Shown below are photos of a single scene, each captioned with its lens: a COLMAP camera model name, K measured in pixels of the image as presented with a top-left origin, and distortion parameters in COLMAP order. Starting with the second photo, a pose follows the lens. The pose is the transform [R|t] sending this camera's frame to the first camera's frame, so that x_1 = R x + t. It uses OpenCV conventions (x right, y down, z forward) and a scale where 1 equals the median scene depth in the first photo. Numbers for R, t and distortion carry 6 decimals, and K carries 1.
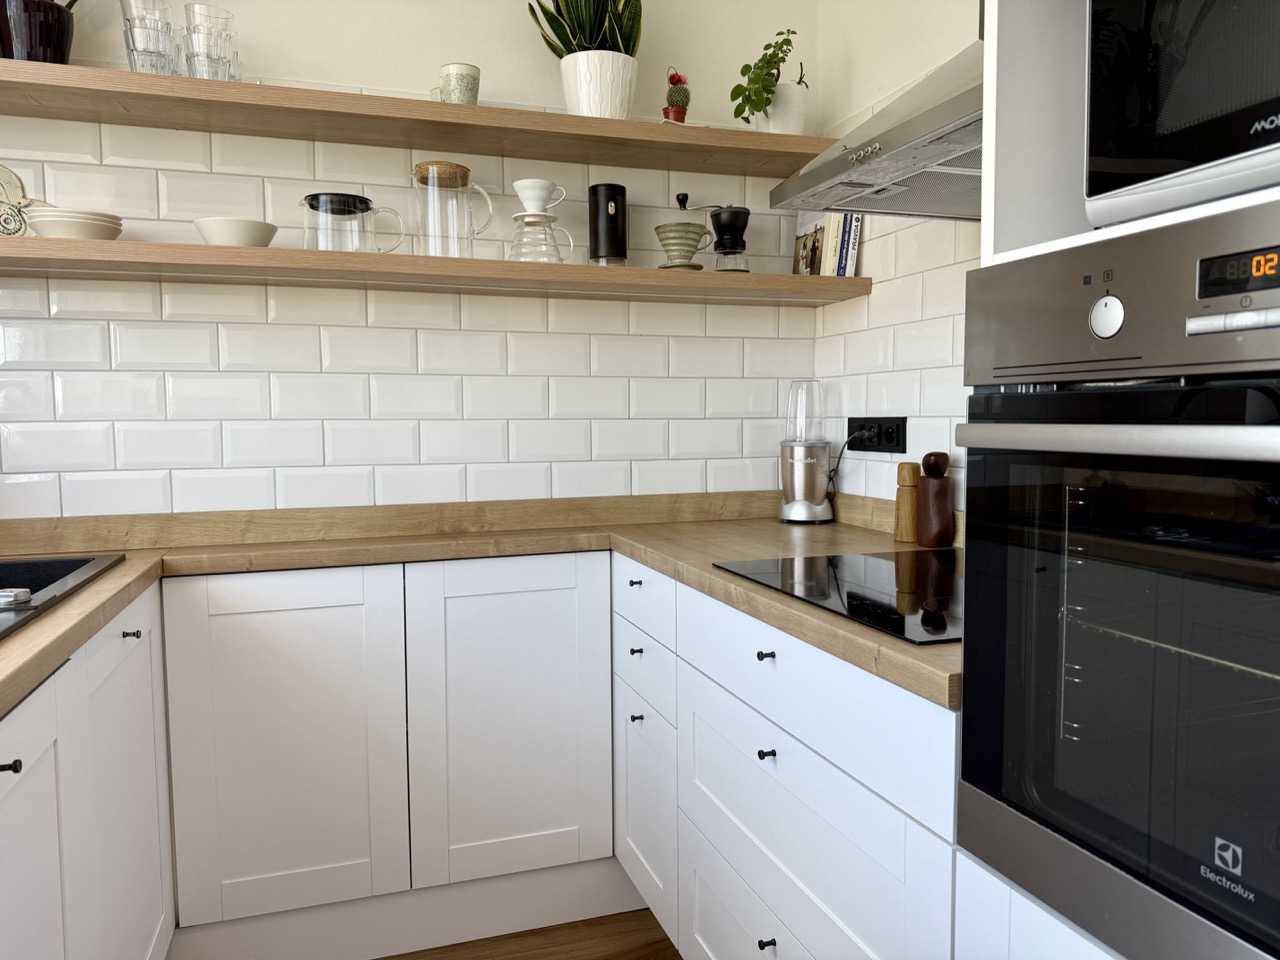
lens RADIAL K [[903.4, 0, 632.7], [0, 903.4, 482.5], [0, 0, 1]] dist [0.073629, -0.102694]
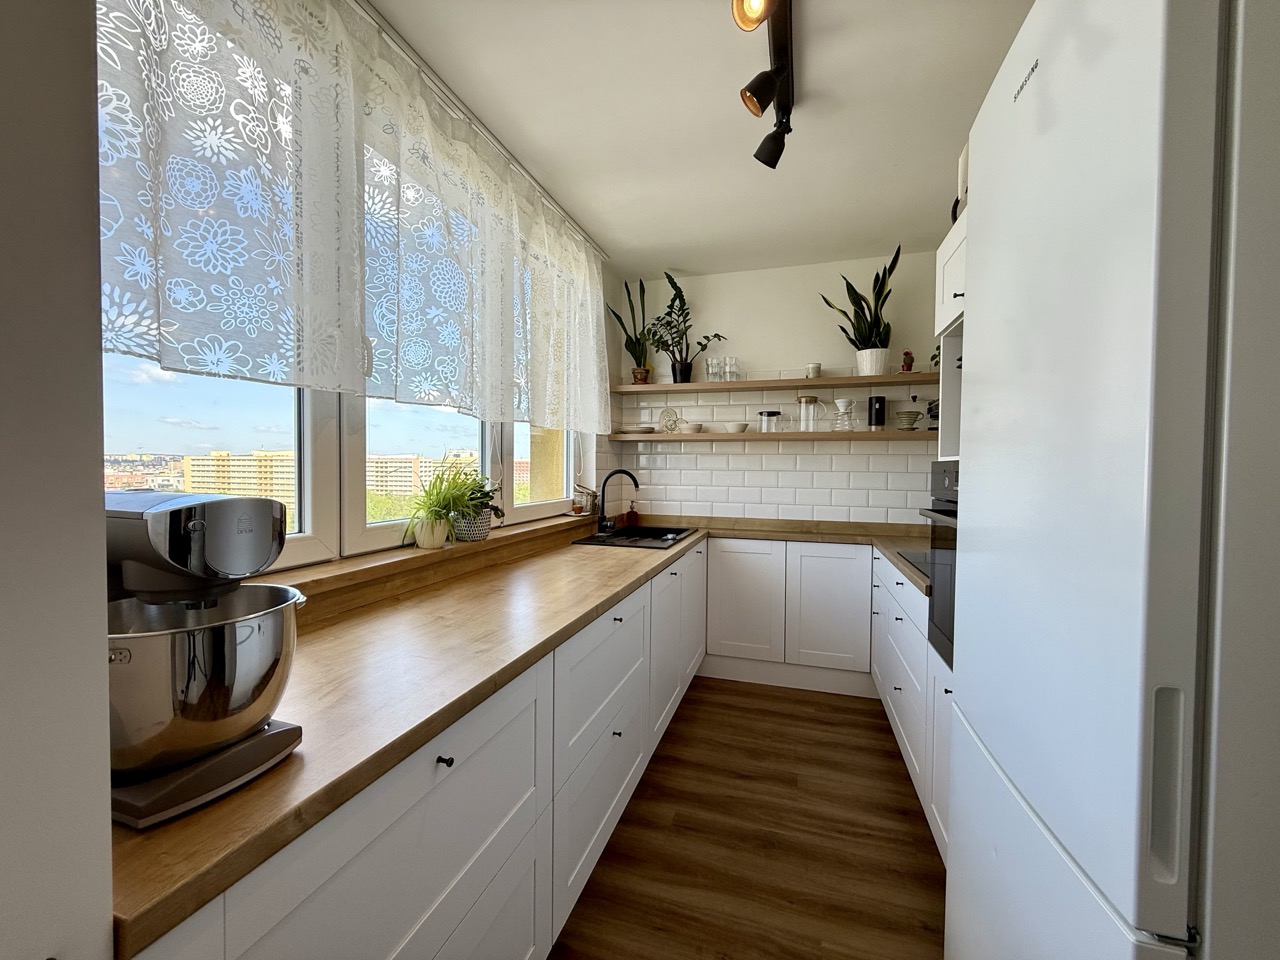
lens RADIAL K [[509.5, 0, 636.5], [0, 509.5, 478.1], [0, 0, 1]] dist [-0.000815, 0.000153]
pose [[0.811466, 0.027834, -0.583737, 0.274750], [-0.057287, 0.997843, -0.032055, -0.025767], [0.581585, 0.059452, 0.811310, -0.523895]]
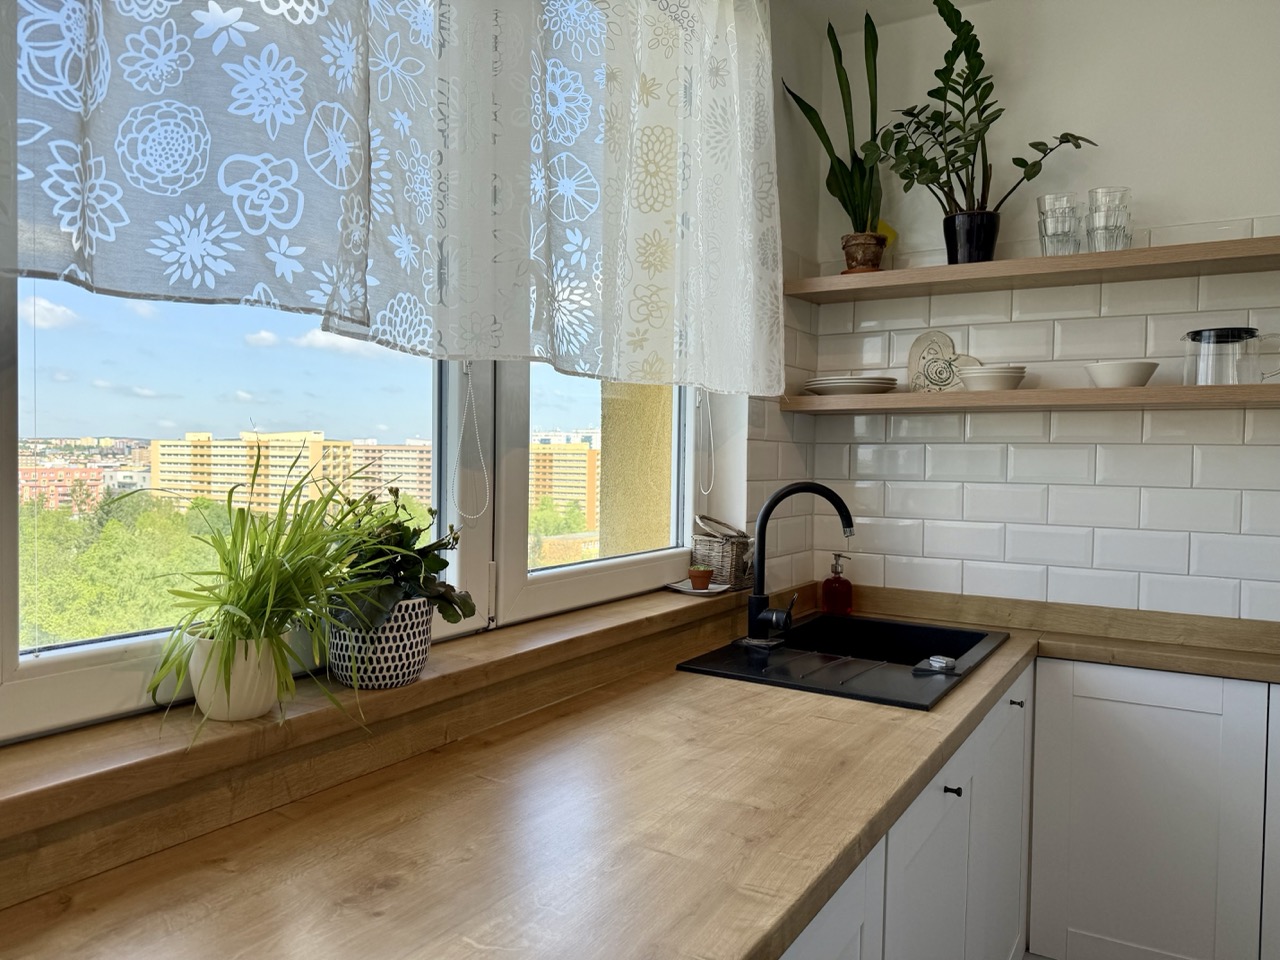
lens RADIAL K [[903.4, 0, 632.7], [0, 903.4, 482.5], [0, 0, 1]] dist [0.073629, -0.102694]
pose [[0.648737, 0.038210, -0.760053, 0.049358], [-0.075649, 0.997030, -0.014446, -0.063745], [0.757243, 0.066869, 0.649701, -0.199240]]
